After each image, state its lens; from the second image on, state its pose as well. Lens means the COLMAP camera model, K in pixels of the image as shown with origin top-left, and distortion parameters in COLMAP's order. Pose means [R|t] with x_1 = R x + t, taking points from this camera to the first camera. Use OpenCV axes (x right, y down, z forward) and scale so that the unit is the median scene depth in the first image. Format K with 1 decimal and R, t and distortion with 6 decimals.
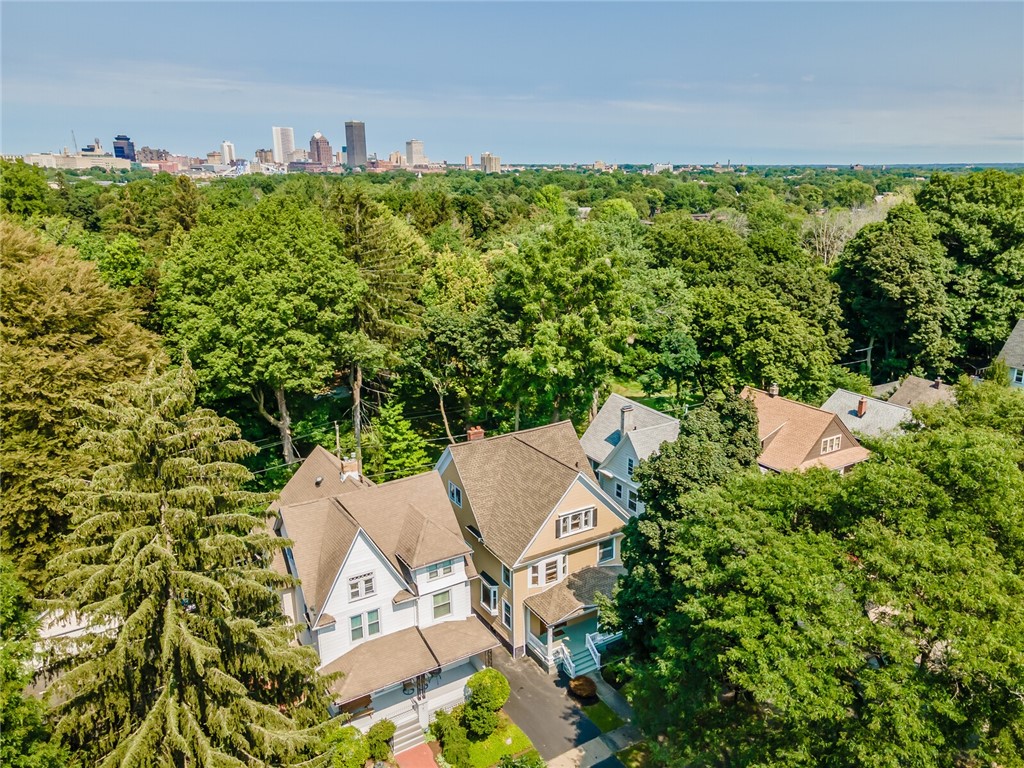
lens RADIAL K [[727.5, 0, 524.3], [0, 727.5, 385.2], [0, 0, 1]] dist [0.033047, 0.029863]
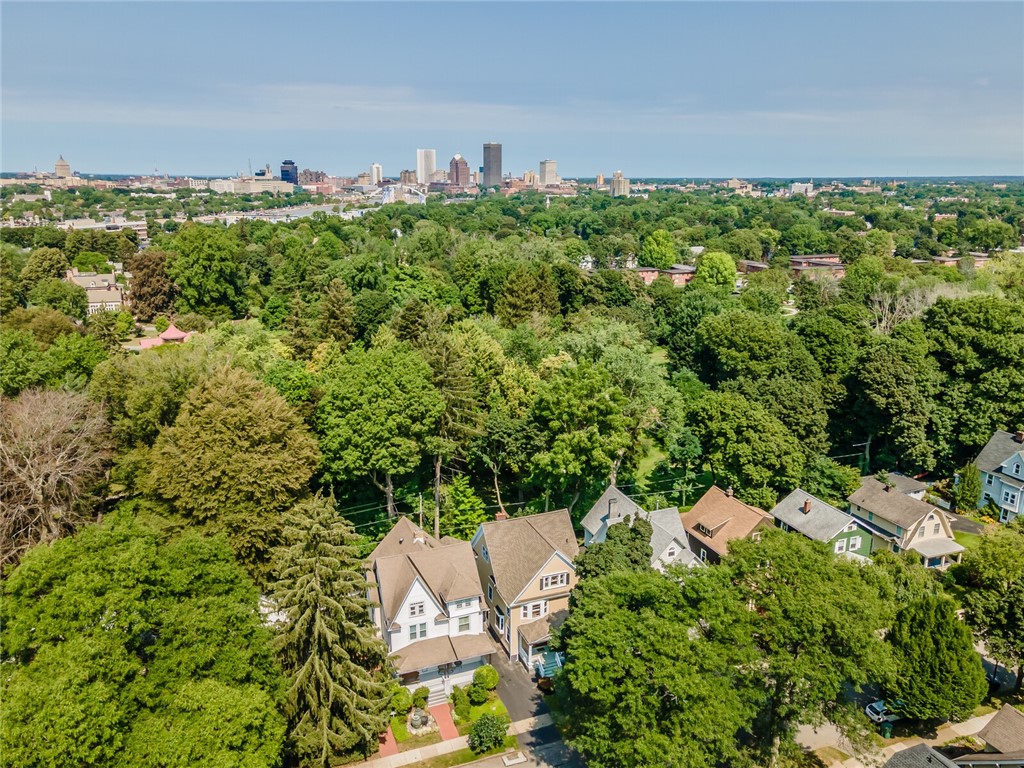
lens RADIAL K [[727.5, 0, 524.3], [0, 727.5, 385.2], [0, 0, 1]] dist [0.033047, 0.029863]
pose [[0.984475, 0.053990, -0.167018, 0.218200], [-0.056666, 0.998329, -0.011294, -0.189364], [0.166129, 0.020583, 0.985889, -0.515882]]
